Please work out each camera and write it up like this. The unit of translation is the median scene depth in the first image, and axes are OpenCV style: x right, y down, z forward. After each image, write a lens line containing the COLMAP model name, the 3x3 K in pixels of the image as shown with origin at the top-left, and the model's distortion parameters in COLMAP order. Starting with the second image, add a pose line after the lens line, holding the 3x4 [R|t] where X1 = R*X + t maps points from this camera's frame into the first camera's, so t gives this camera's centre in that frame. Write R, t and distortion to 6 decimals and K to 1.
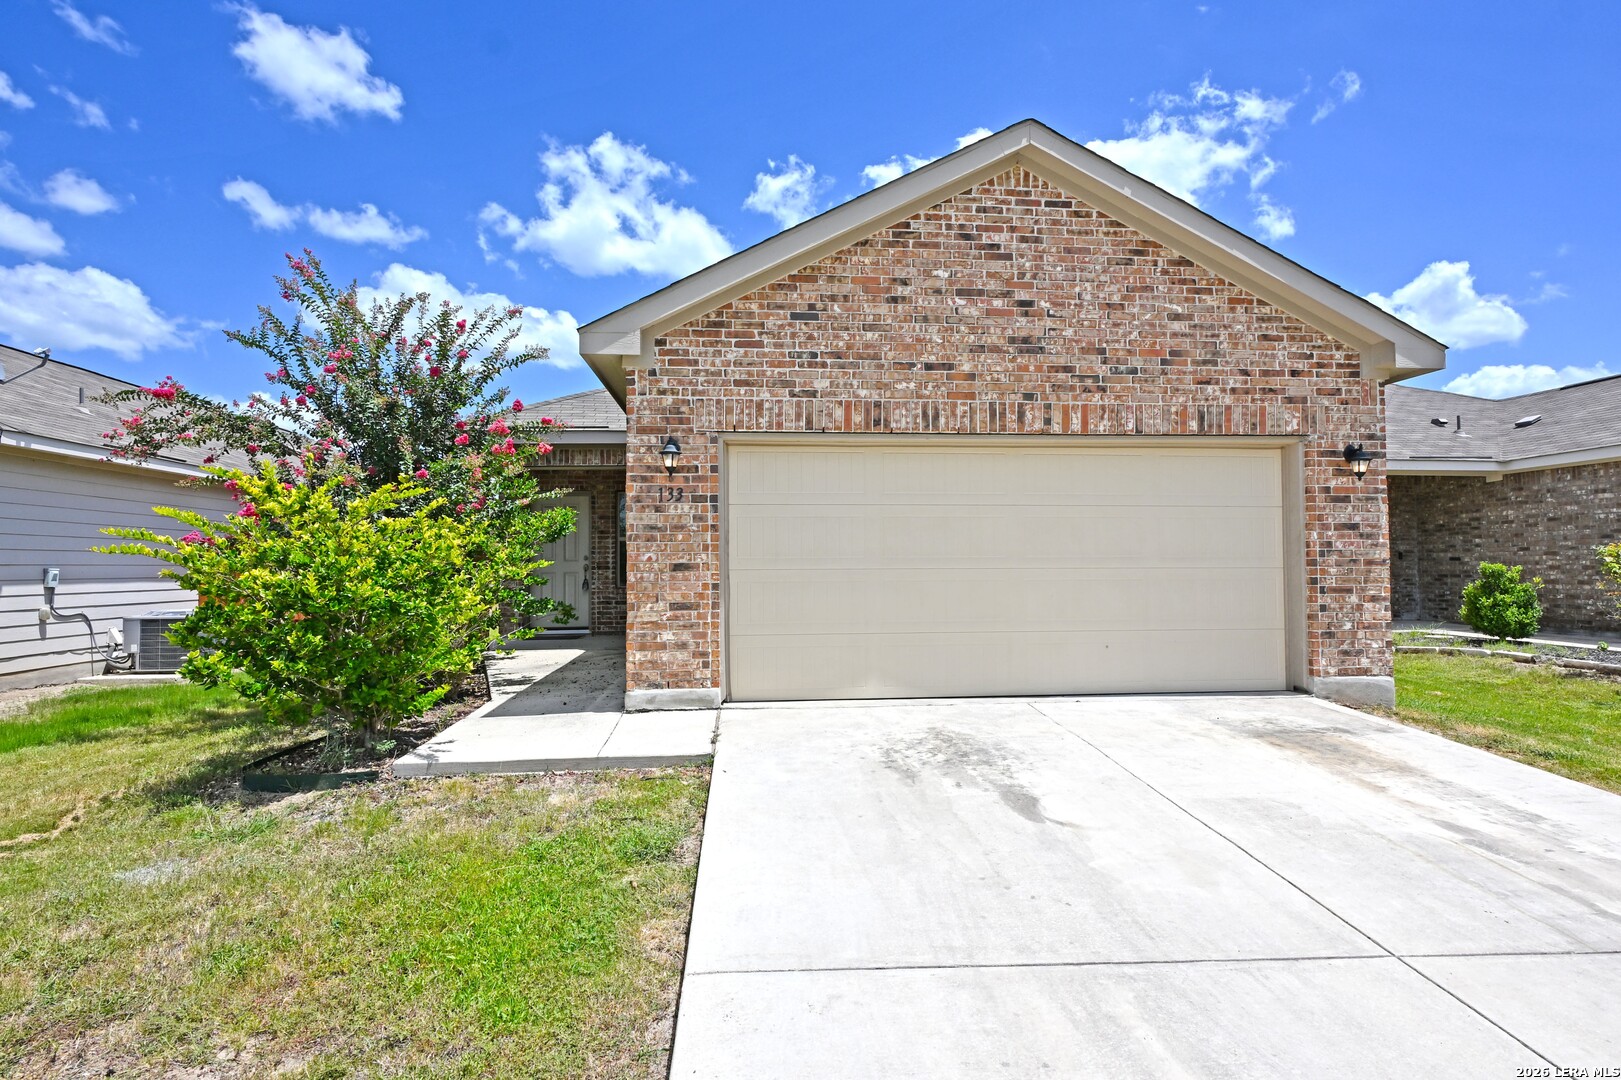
lens RADIAL K [[817.9, 0, 812.2], [0, 817.9, 534.1], [0, 0, 1]] dist [-0.009544, 0.001242]
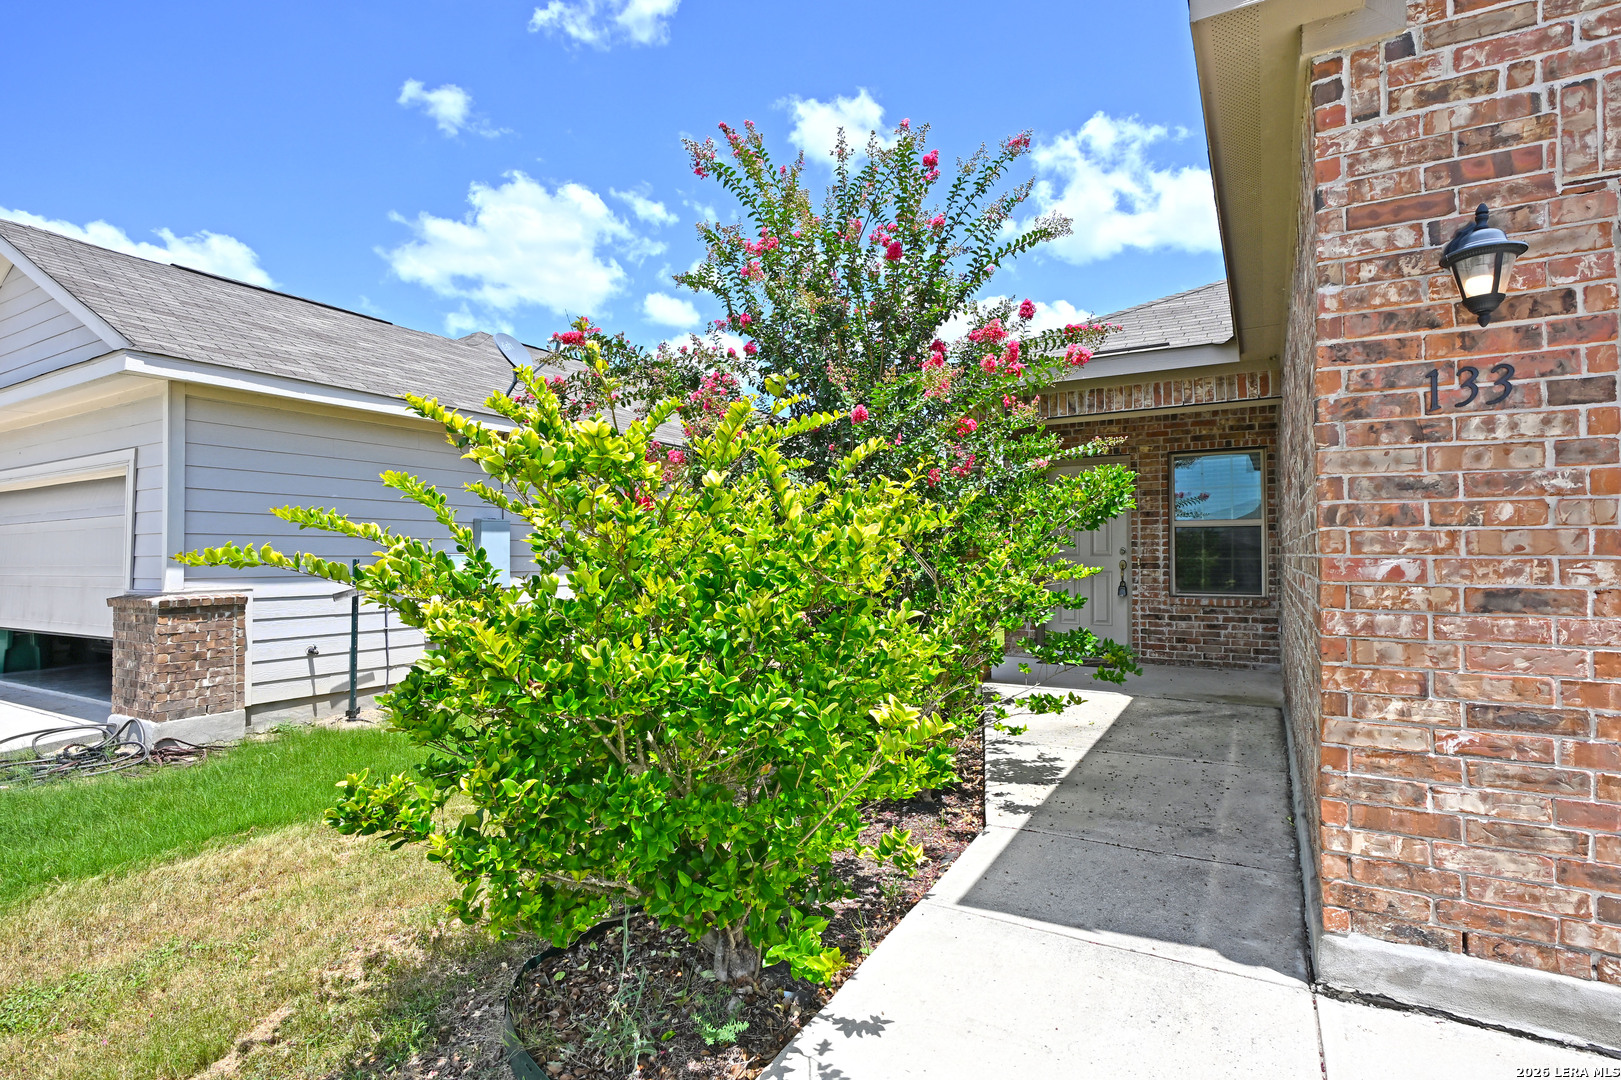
lens RADIAL K [[803.7, 0, 814.2], [0, 803.7, 545.5], [0, 0, 1]] dist [-0.001789, 0.000491]
pose [[0.823199, 0.001132, -0.567751, -0.207905], [0.016009, 0.999554, 0.025205, 0.004940], [0.567527, -0.029838, 0.822814, 0.567750]]
